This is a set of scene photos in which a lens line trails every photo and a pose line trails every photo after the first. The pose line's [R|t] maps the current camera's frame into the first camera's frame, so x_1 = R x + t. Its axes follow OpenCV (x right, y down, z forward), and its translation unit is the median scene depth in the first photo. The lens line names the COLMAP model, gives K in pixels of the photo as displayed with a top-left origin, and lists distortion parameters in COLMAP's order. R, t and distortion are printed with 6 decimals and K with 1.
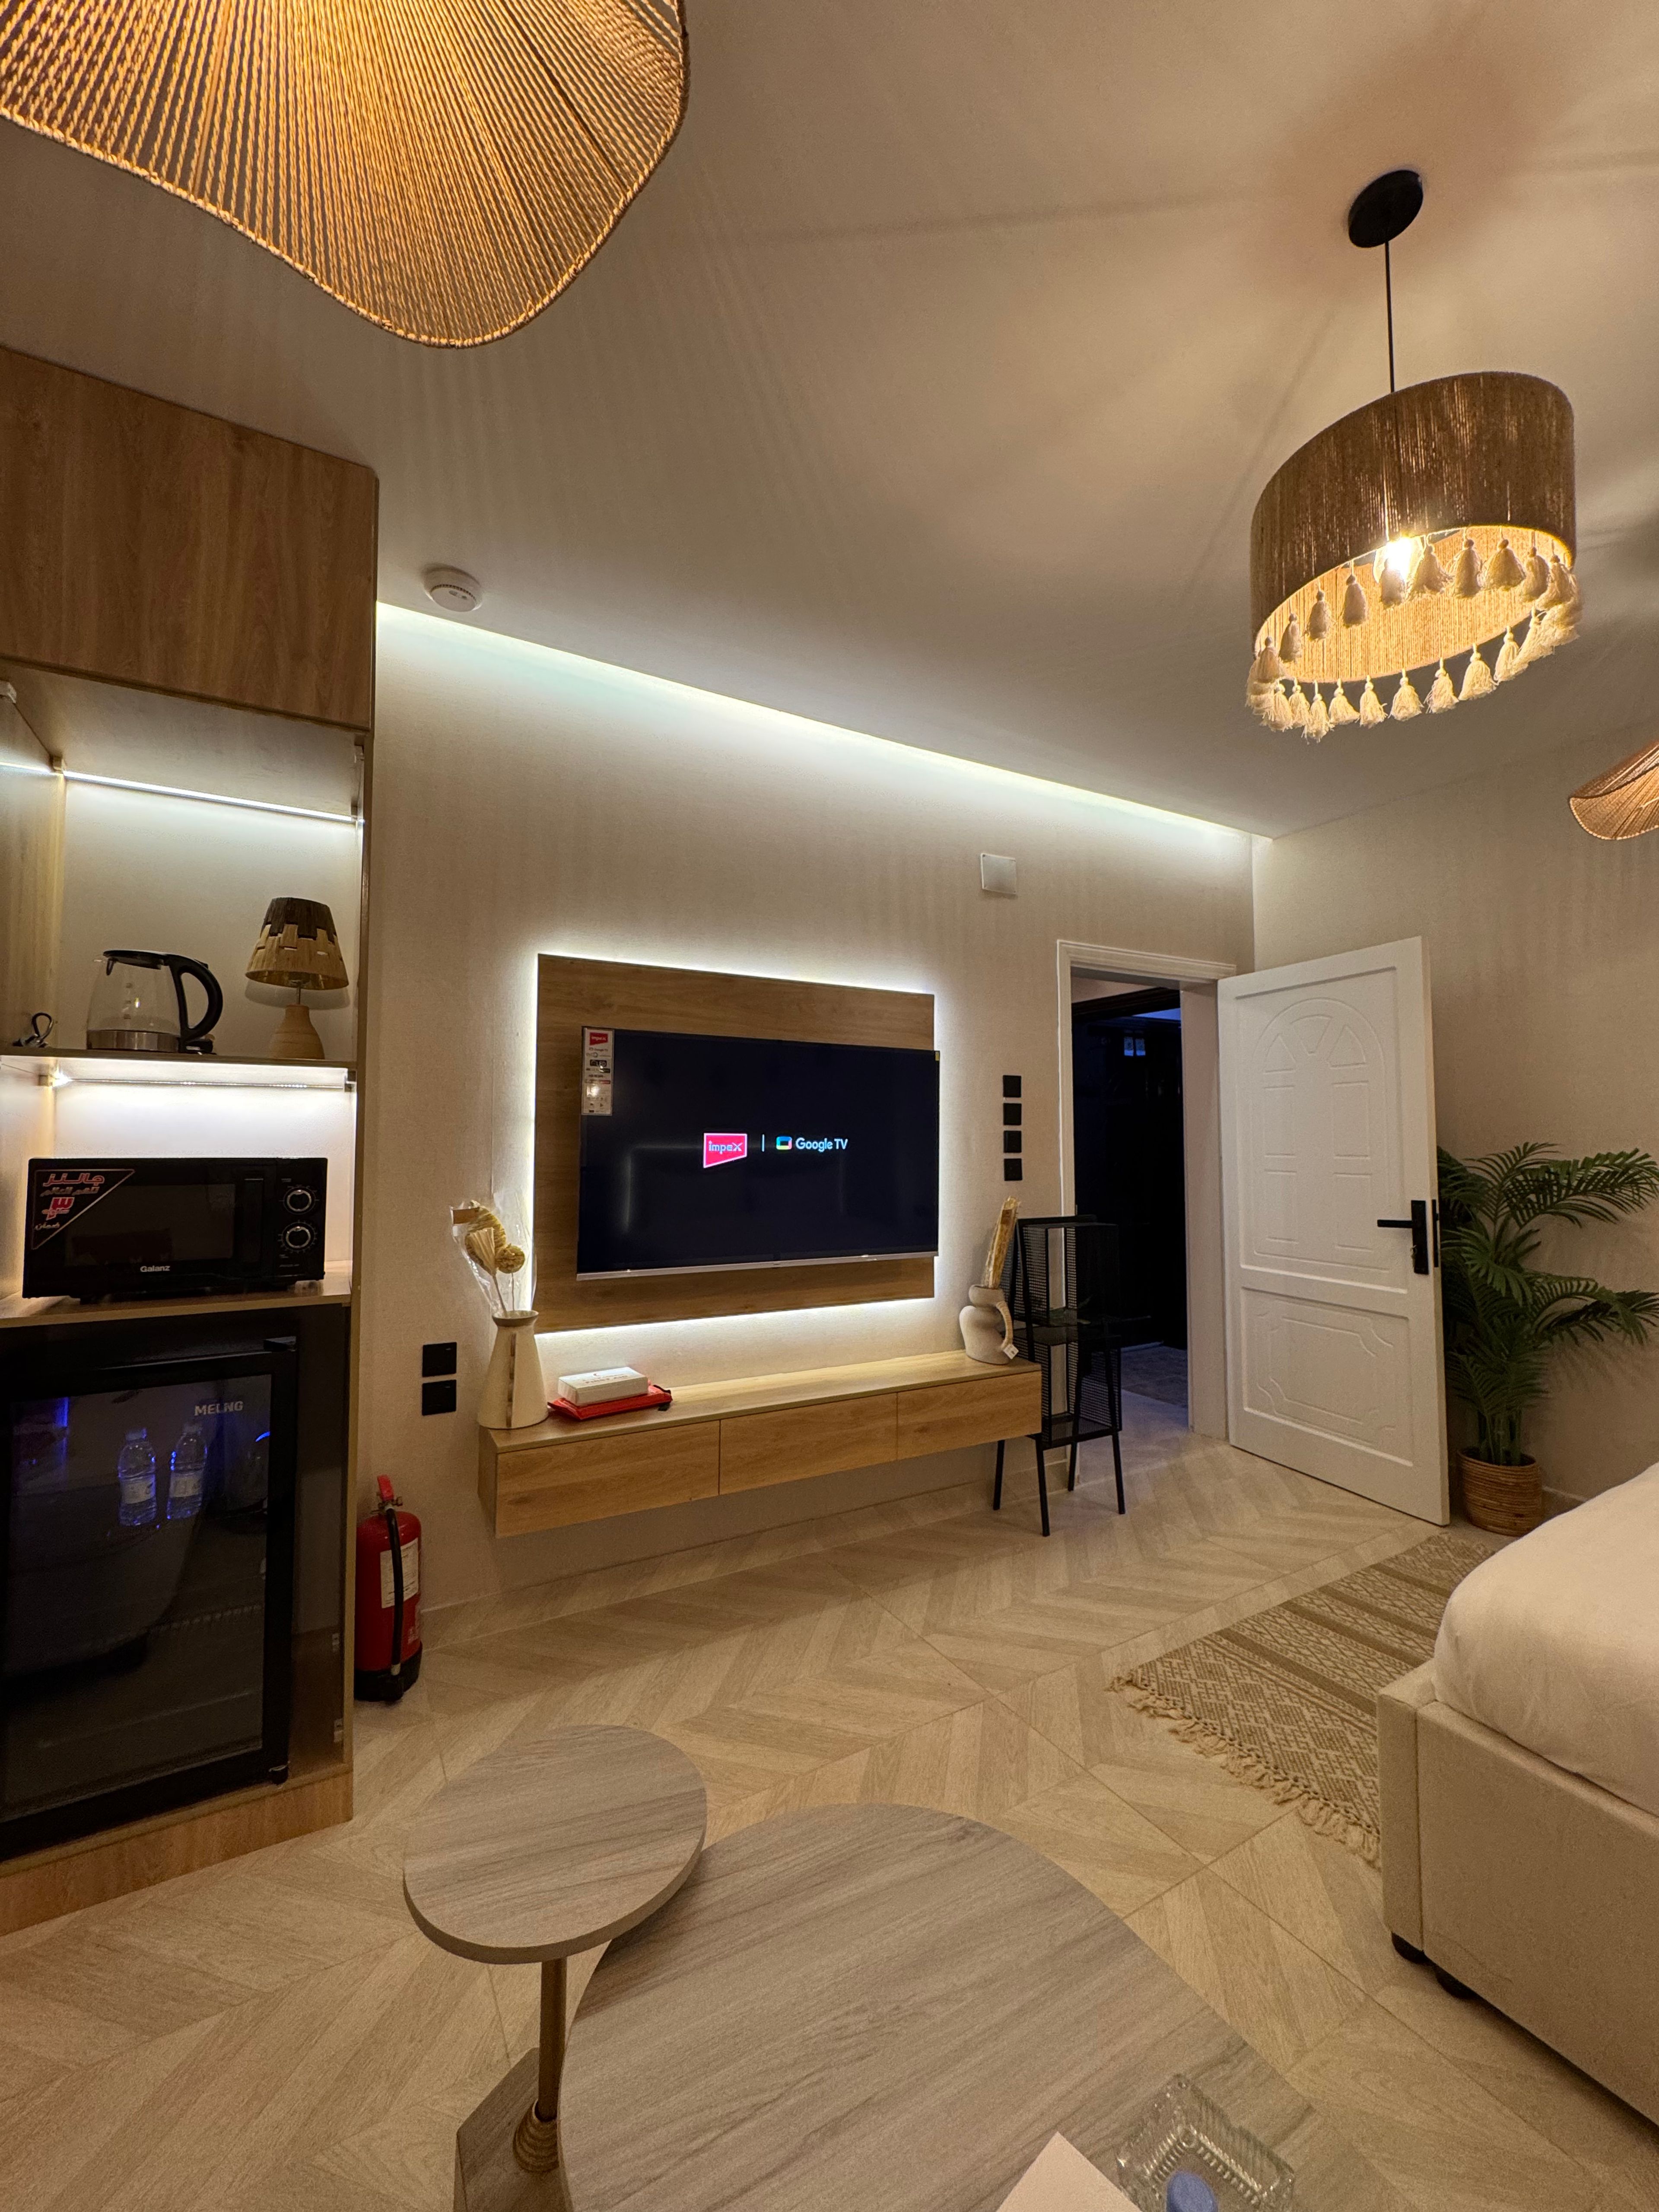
lens RADIAL K [[891.0, 0, 833.1], [0, 891.0, 1104.7], [0, 0, 1]] dist [0.000379, -0.000118]
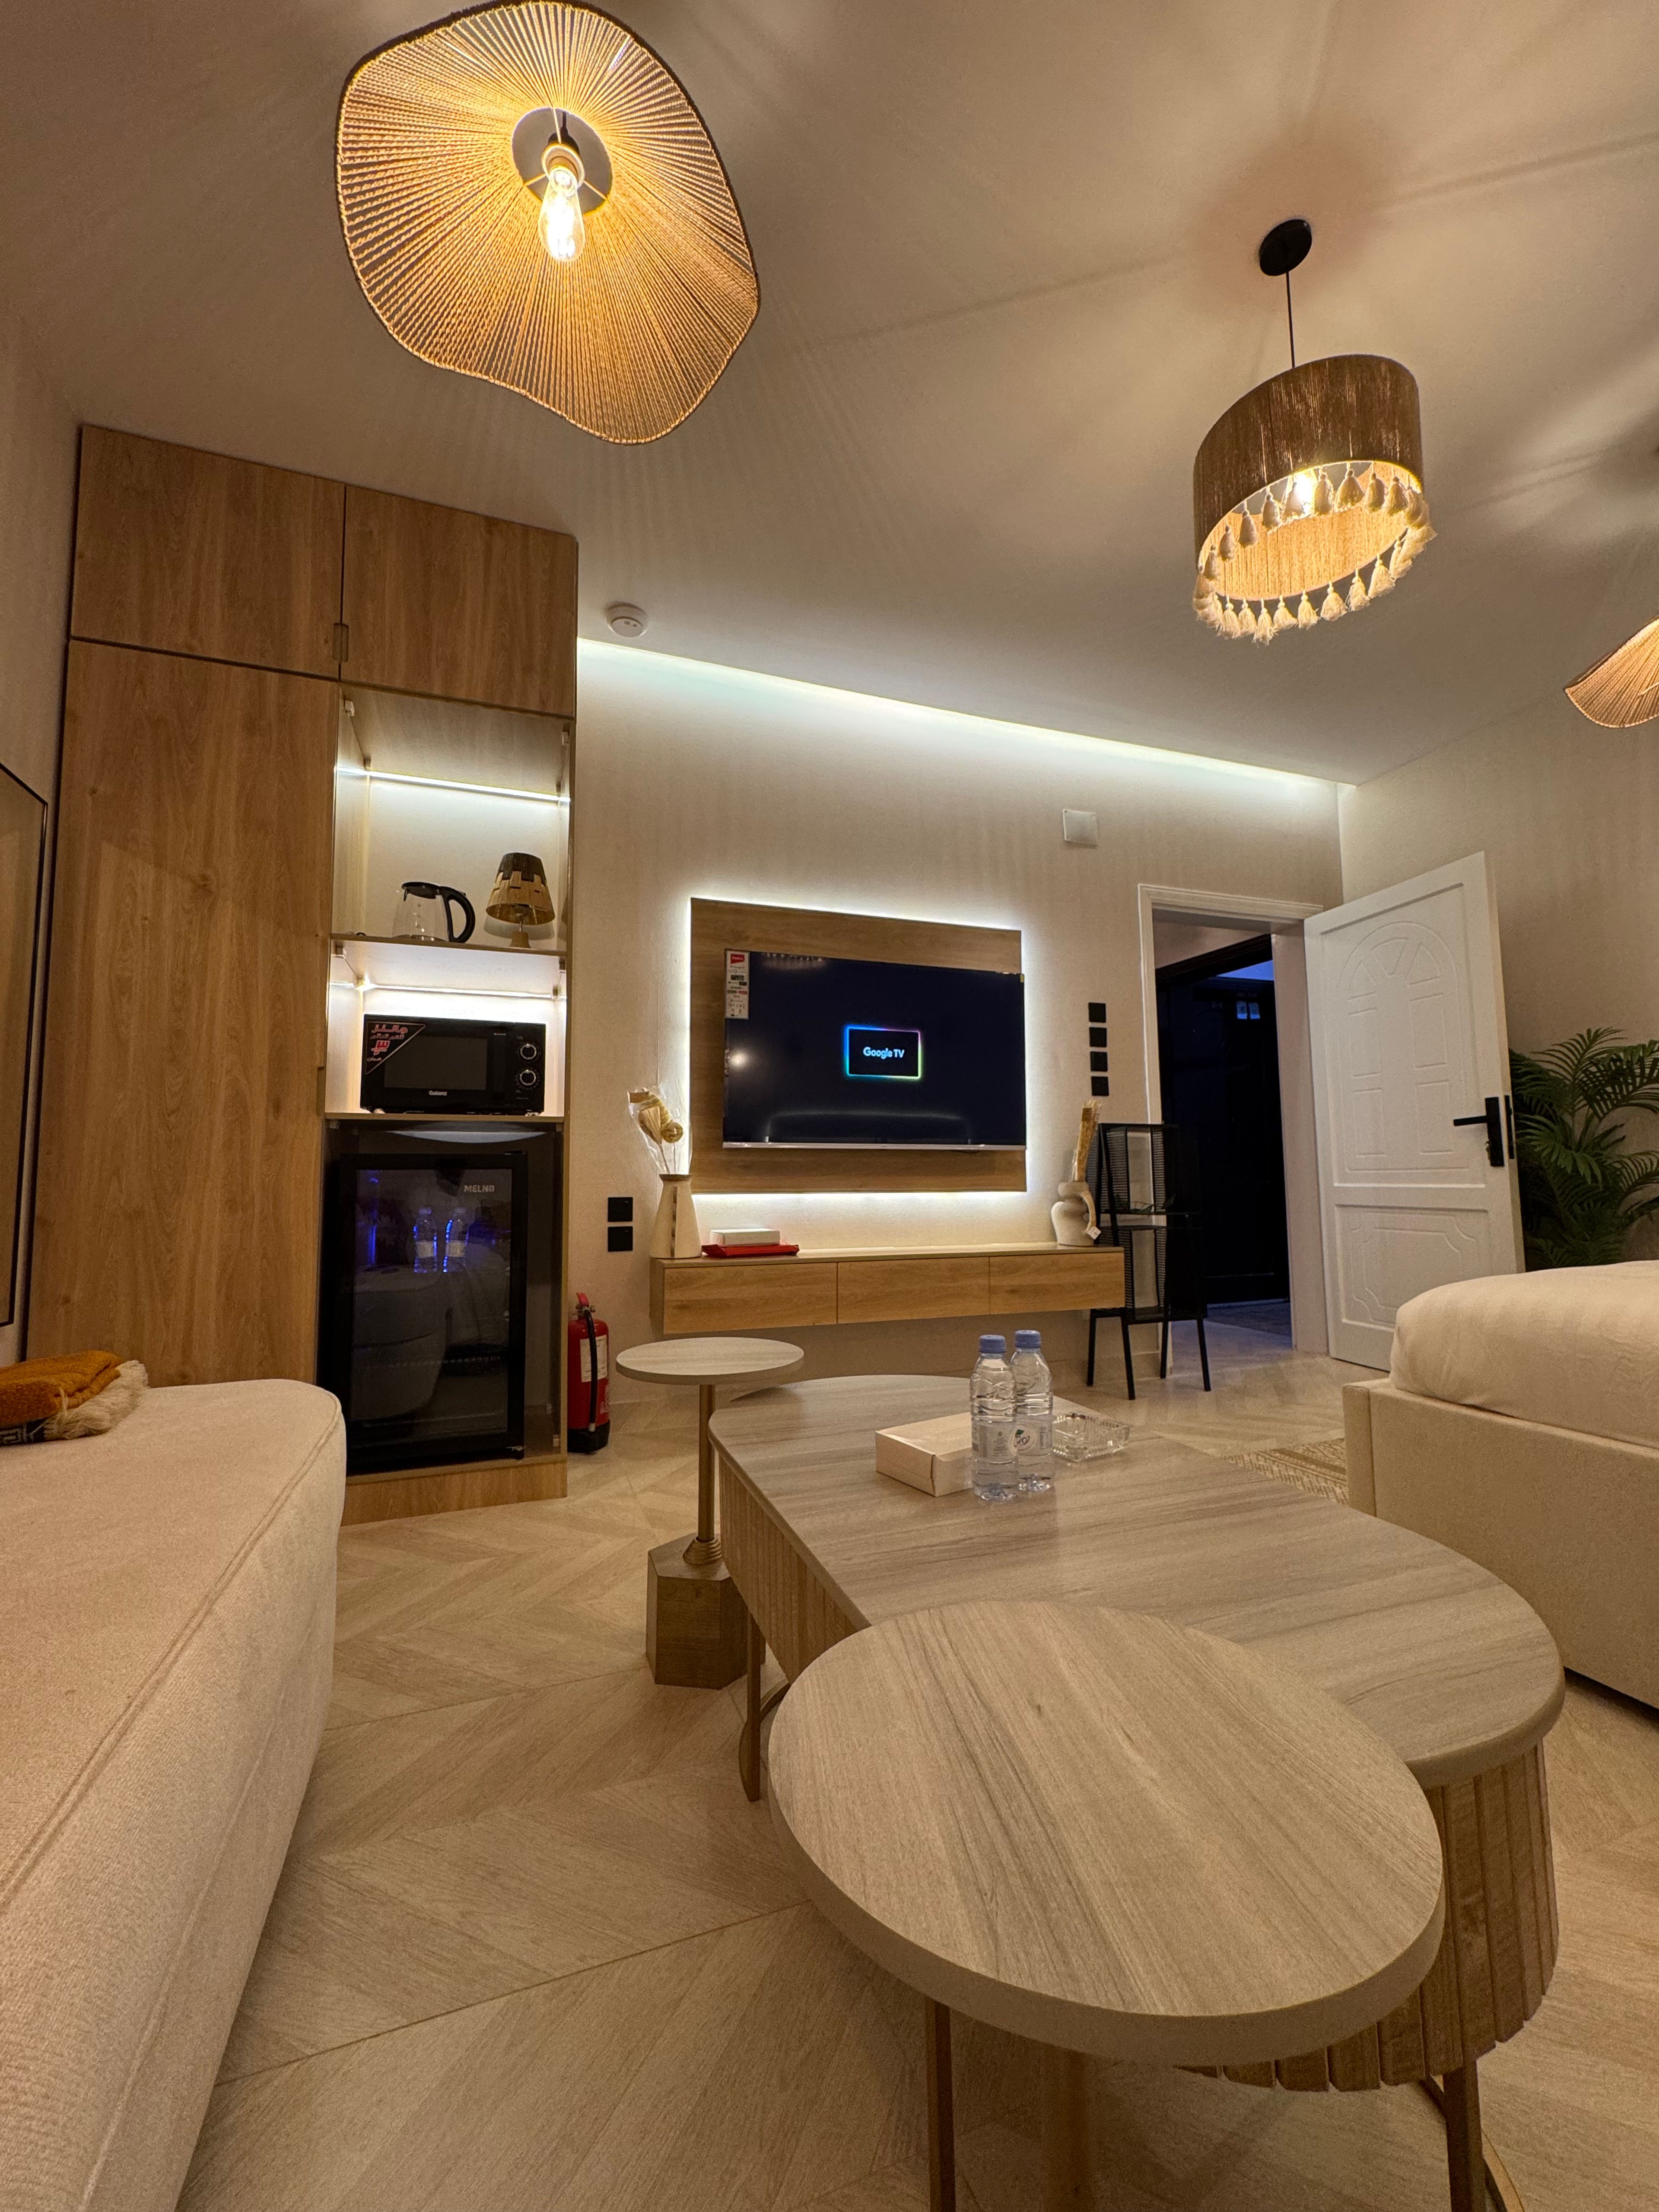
lens RADIAL K [[891.0, 0, 833.1], [0, 891.0, 1104.7], [0, 0, 1]] dist [0.000379, -0.000118]
pose [[0.986621, -0.022235, -0.161507, 0.070791], [0.016363, 0.999159, -0.037602, 0.182755], [0.162207, 0.034457, 0.986155, -0.218454]]
